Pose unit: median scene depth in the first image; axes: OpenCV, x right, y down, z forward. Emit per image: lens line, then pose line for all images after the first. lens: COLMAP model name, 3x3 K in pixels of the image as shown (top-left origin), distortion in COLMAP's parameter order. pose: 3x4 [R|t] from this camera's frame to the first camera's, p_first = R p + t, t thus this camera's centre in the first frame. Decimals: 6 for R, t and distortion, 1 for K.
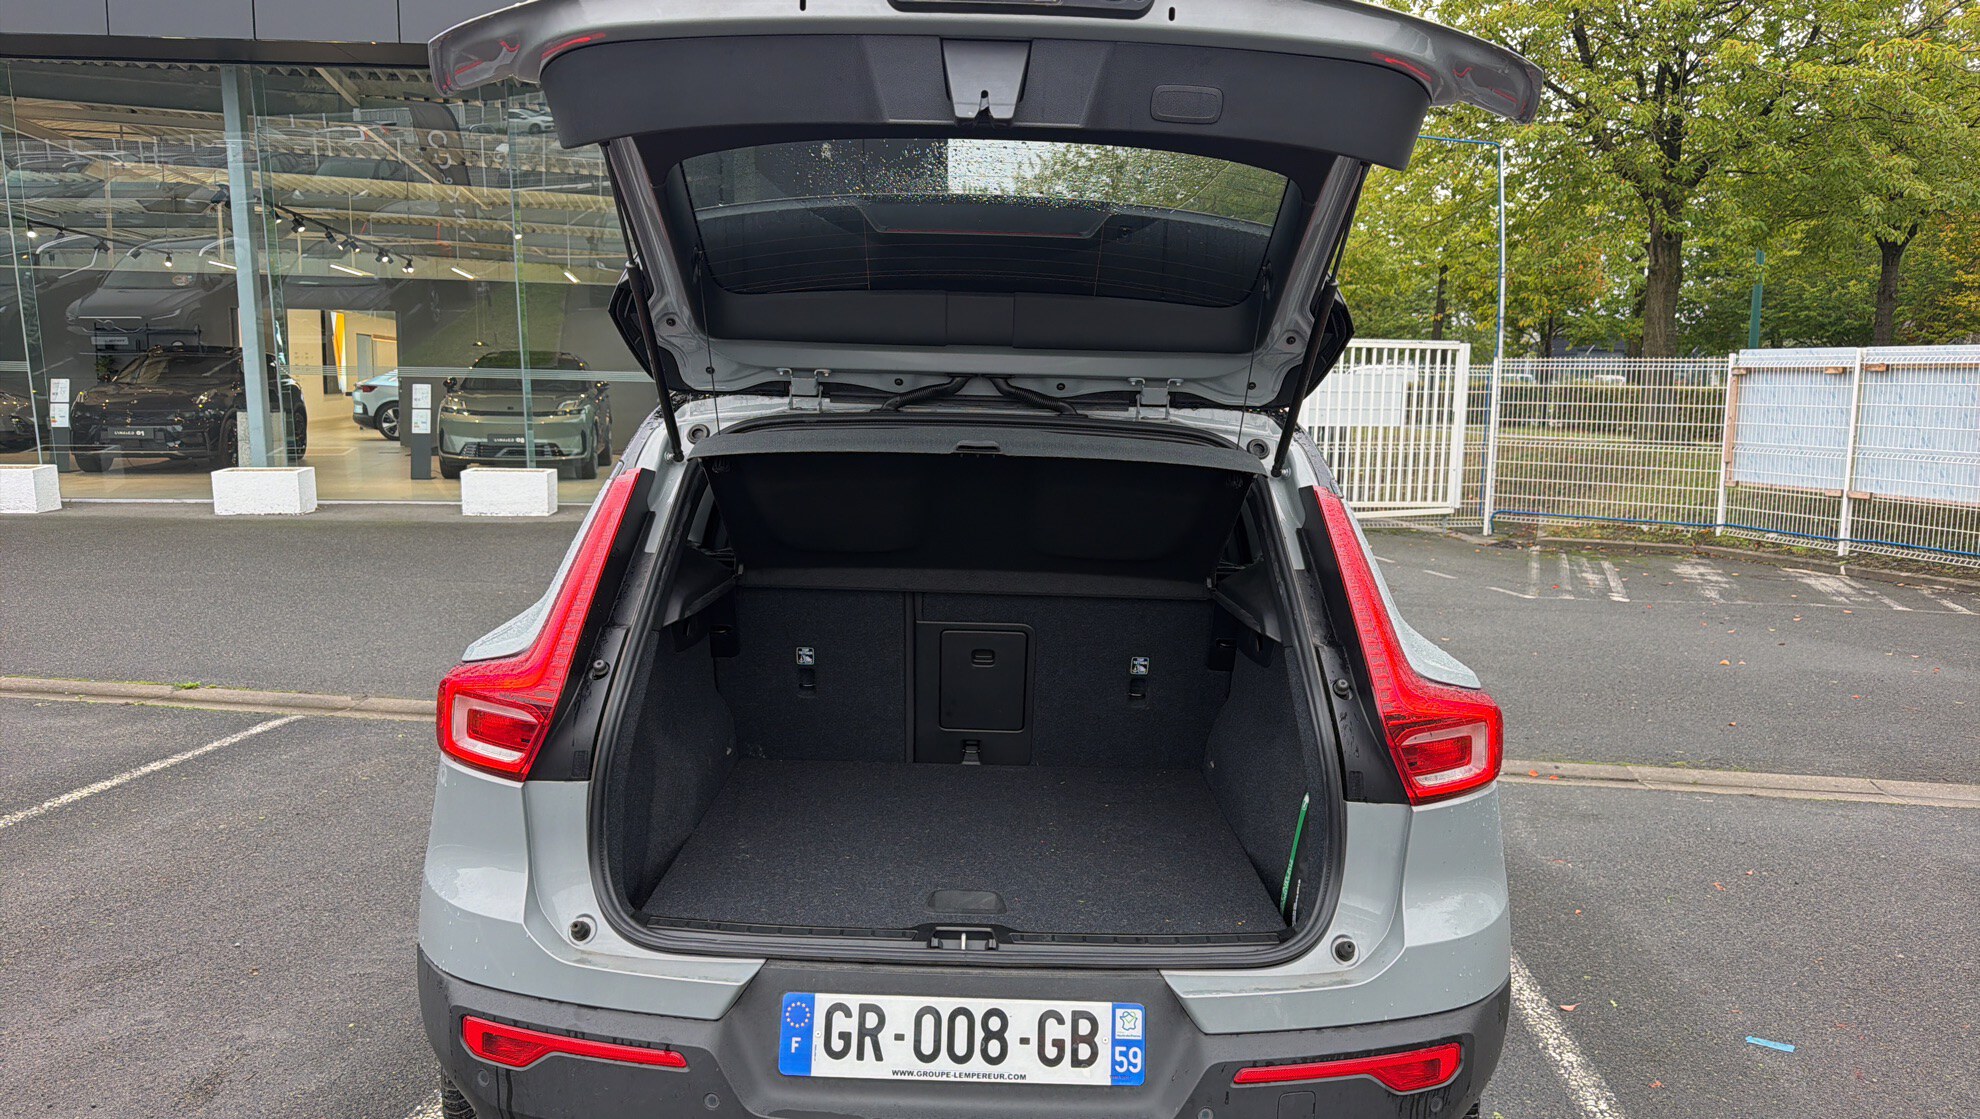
lens RADIAL K [[1451.6, 0, 1031.0], [0, 1451.6, 563.5], [0, 0, 1]] dist [0.097083, -0.130865]
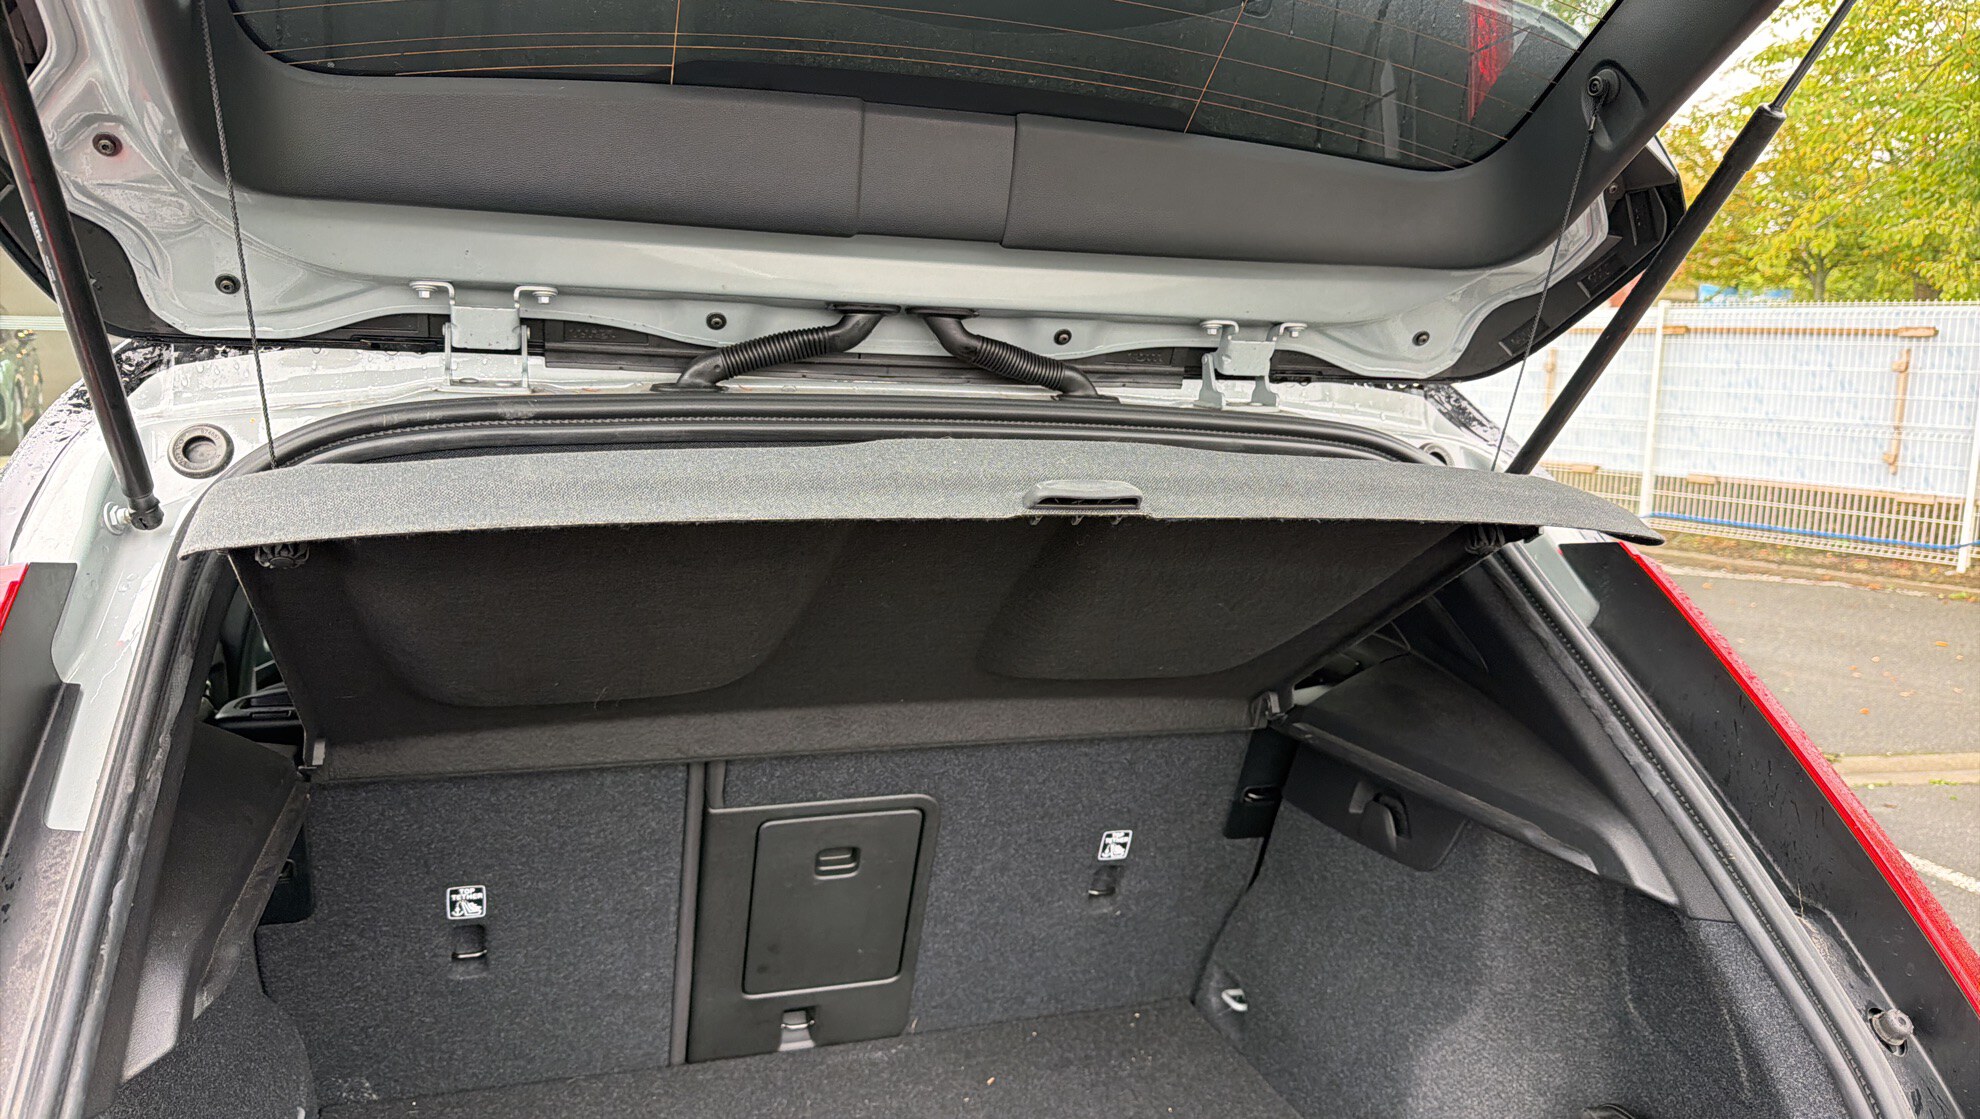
lens RADIAL K [[1451.6, 0, 1031.0], [0, 1451.6, 563.5], [0, 0, 1]] dist [0.097083, -0.130865]
pose [[0.952231, -0.036512, 0.303188, -0.136529], [0.026738, 0.998982, 0.036327, -0.065864], [-0.304205, -0.026485, 0.952238, 0.553857]]
